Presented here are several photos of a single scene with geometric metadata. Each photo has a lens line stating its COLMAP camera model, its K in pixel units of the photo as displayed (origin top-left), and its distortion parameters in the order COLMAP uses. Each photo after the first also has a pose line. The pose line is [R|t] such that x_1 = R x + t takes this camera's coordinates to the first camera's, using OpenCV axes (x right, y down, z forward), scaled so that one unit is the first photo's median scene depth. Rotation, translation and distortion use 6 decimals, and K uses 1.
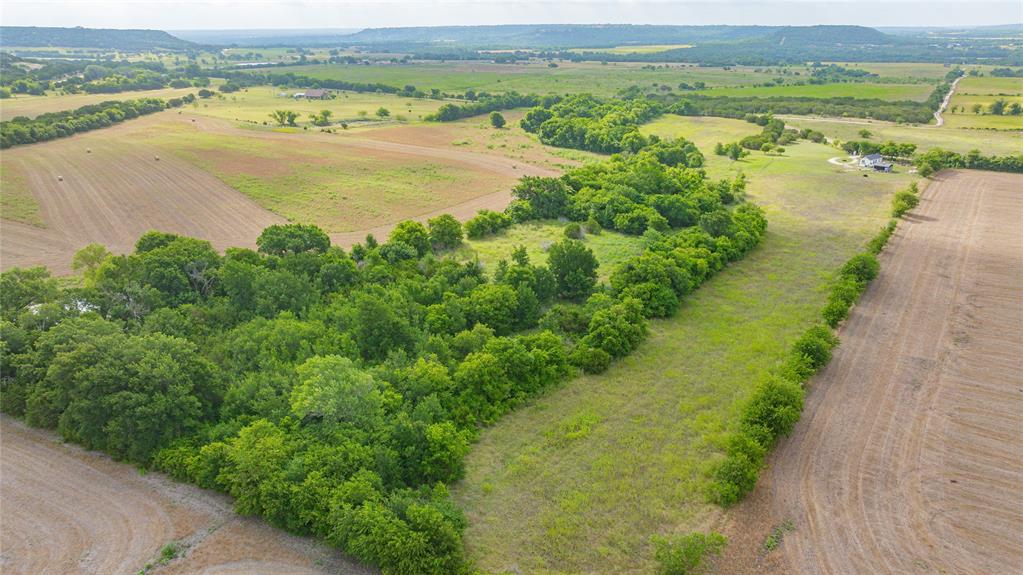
lens RADIAL K [[719.6, 0, 513.2], [0, 719.6, 289.9], [0, 0, 1]] dist [-0.054062, 0.060601]
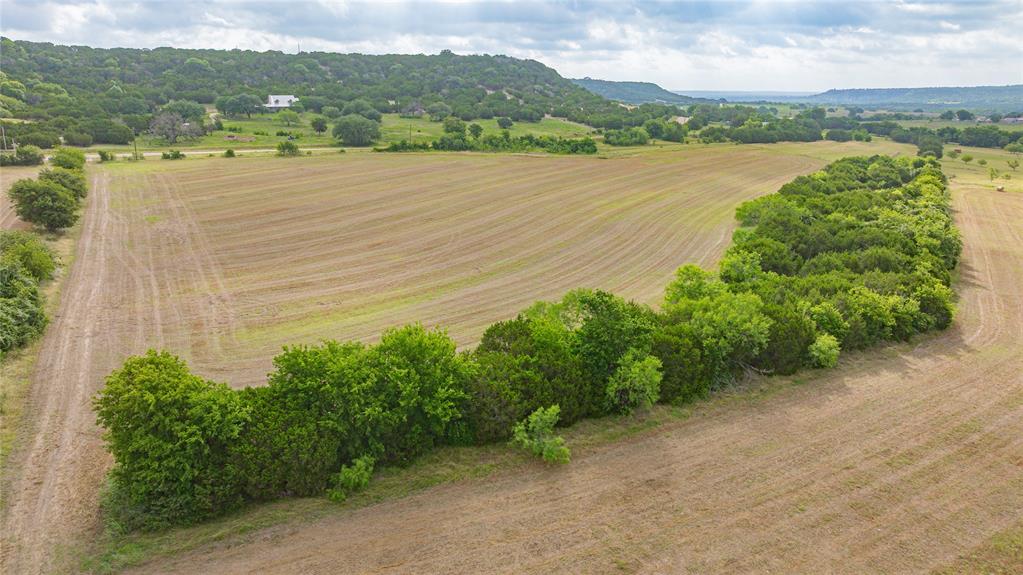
lens RADIAL K [[719.6, 0, 513.2], [0, 719.6, 289.9], [0, 0, 1]] dist [-0.054062, 0.060601]
pose [[0.850550, 0.142042, -0.506349, -0.479575], [-0.182910, 0.982622, -0.031599, -0.102035], [0.493061, 0.119493, 0.861749, 0.411386]]
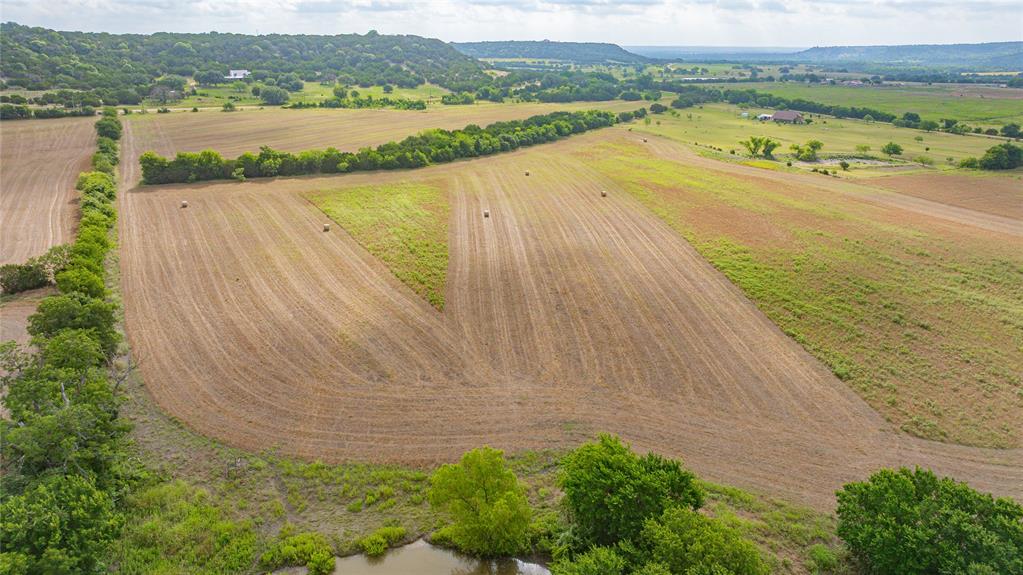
lens RADIAL K [[719.6, 0, 513.2], [0, 719.6, 289.9], [0, 0, 1]] dist [-0.054062, 0.060601]
pose [[0.845261, 0.174021, -0.505223, -0.114497], [-0.185507, 0.982245, 0.027966, -0.055891], [0.501120, 0.070084, 0.862535, 0.194015]]
